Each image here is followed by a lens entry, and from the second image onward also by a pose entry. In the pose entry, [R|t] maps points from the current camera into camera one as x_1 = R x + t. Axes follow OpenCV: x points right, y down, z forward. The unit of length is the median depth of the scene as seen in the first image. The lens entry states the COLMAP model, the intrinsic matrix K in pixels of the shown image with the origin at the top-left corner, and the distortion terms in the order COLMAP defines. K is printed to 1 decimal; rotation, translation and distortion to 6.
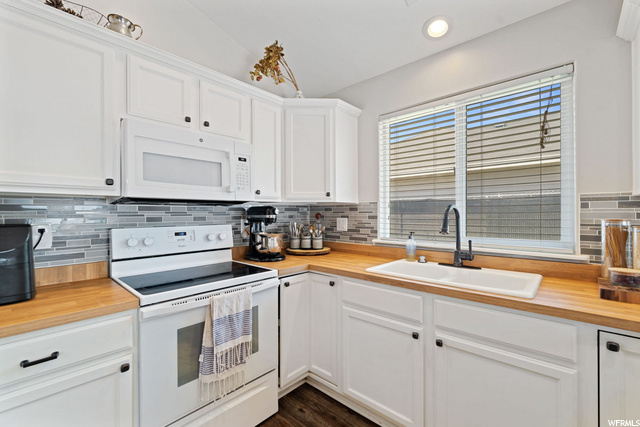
lens RADIAL K [[274.8, 0, 320.0], [0, 274.8, 213.5], [0, 0, 1]] dist [-0.000654, 0.000002]
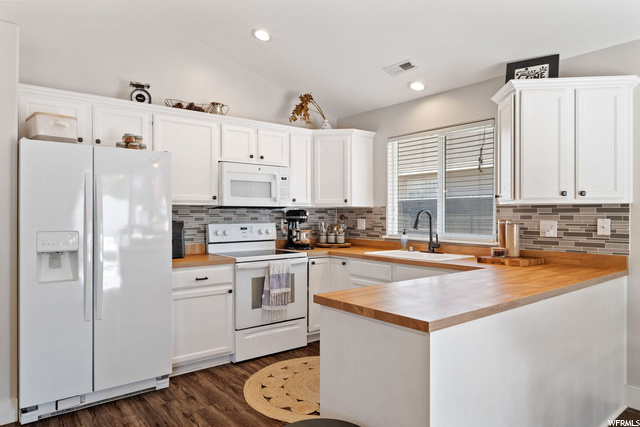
lens RADIAL K [[423.8, 0, 320.0], [0, 423.8, 213.5], [0, 0, 1]] dist [-0.001325, -0.001463]
pose [[0.988128, 0.002415, -0.153612, 0.239174], [-0.002694, 0.999995, -0.001608, -0.005379], [0.153607, 0.002002, 0.988130, -1.127488]]
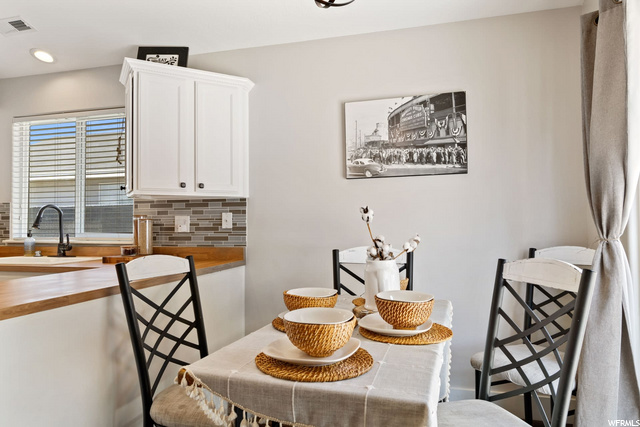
lens RADIAL K [[423.8, 0, 320.0], [0, 423.8, 213.5], [0, 0, 1]] dist [-0.001325, -0.001463]
pose [[0.885264, 0.007148, 0.465033, 0.569221], [0.005701, 0.999640, -0.026218, 0.052457], [-0.465053, 0.025861, 0.884905, -1.034771]]
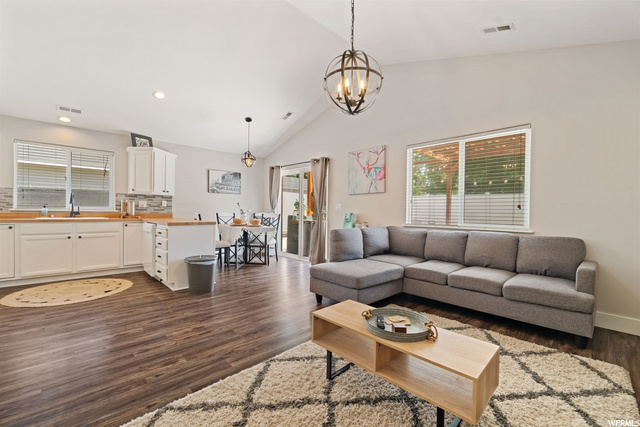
lens RADIAL K [[274.8, 0, 320.0], [0, 274.8, 213.5], [0, 0, 1]] dist [-0.000654, 0.000002]
pose [[0.069433, -0.005620, 0.997571, -1.647498], [-0.016230, 0.999845, 0.006763, 0.091843], [-0.997455, -0.016660, 0.069331, -1.279924]]
